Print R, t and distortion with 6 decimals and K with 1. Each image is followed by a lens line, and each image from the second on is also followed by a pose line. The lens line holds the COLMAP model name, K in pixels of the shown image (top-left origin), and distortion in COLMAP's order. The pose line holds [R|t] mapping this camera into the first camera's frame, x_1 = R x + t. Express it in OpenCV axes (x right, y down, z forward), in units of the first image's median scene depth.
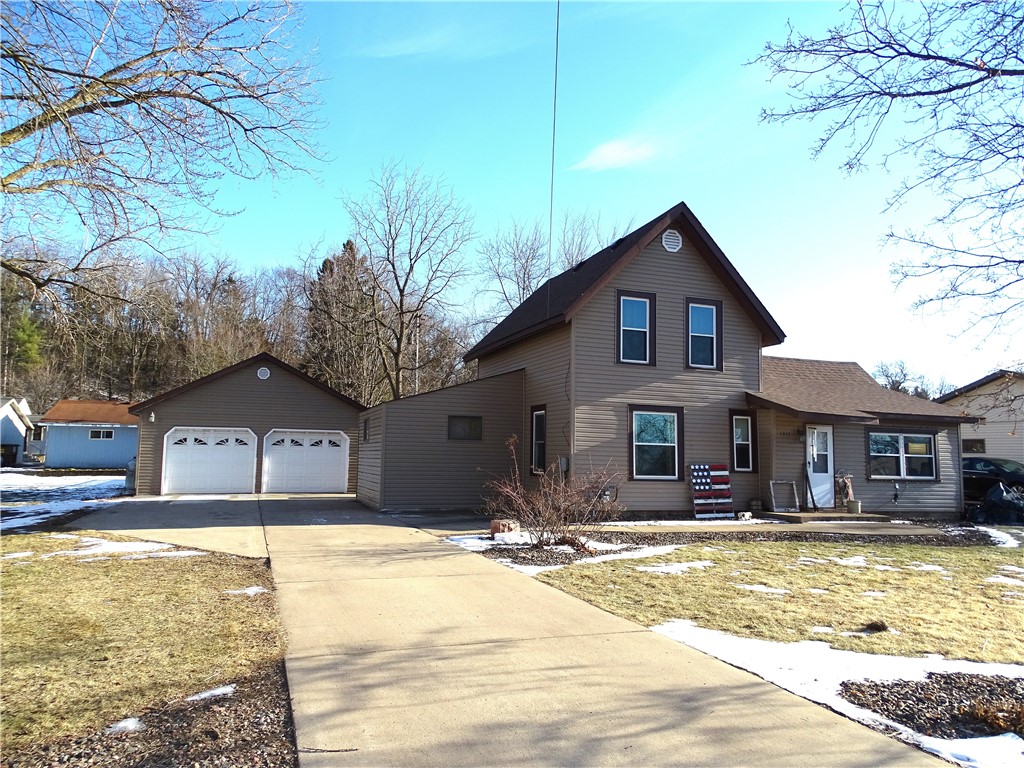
lens RADIAL K [[706.5, 0, 511.4], [0, 706.5, 388.0], [0, 0, 1]] dist [0.026051, -0.001423]
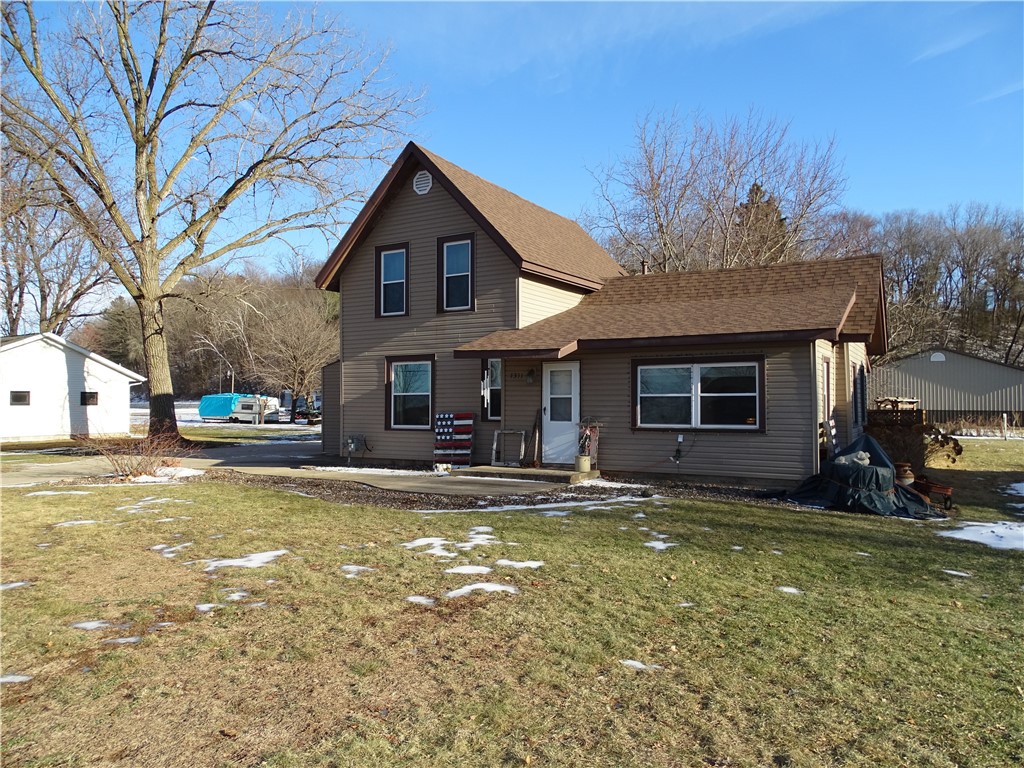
lens RADIAL K [[723.0, 0, 512.9], [0, 723.0, 381.1], [0, 0, 1]] dist [0.008952, -0.002421]
pose [[0.644868, -0.048163, -0.762775, 1.065258], [0.093126, 0.995528, 0.015871, 0.058025], [0.758599, -0.081269, 0.646470, 0.444937]]
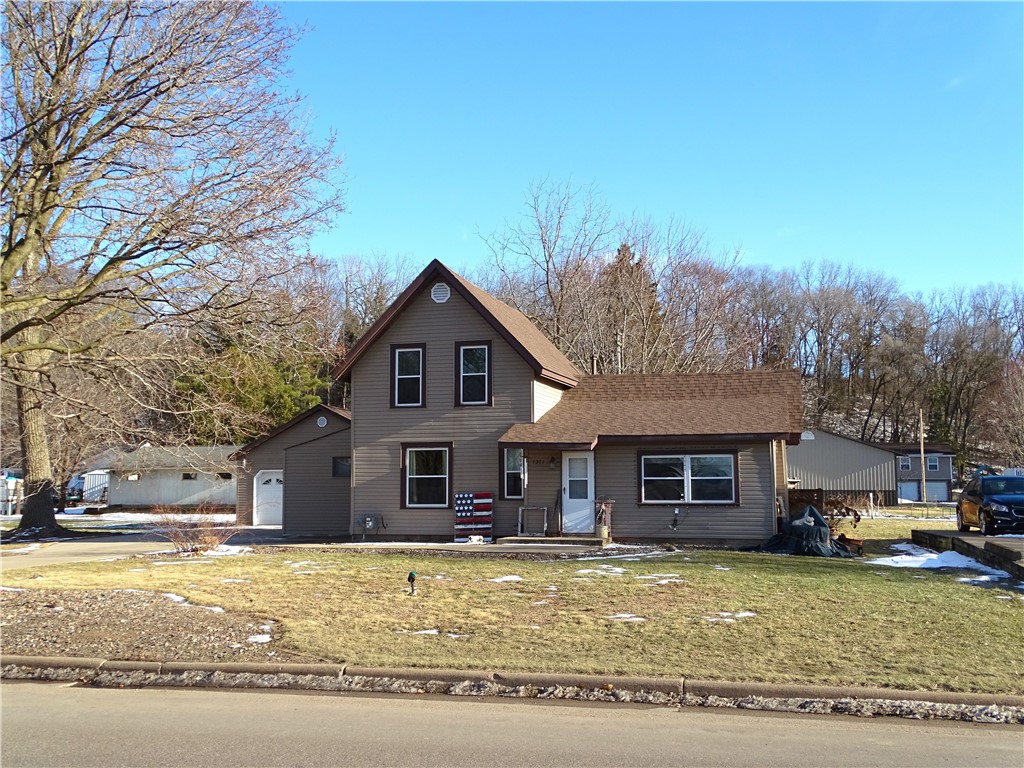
lens RADIAL K [[967.5, 0, 511.5], [0, 967.5, 382.7], [0, 0, 1]] dist [0.021949, 0.000000]
pose [[0.816862, -0.085686, -0.570433, 1.199559], [0.080555, 0.996161, -0.034280, -0.006096], [0.571180, -0.017949, 0.820628, -0.192356]]
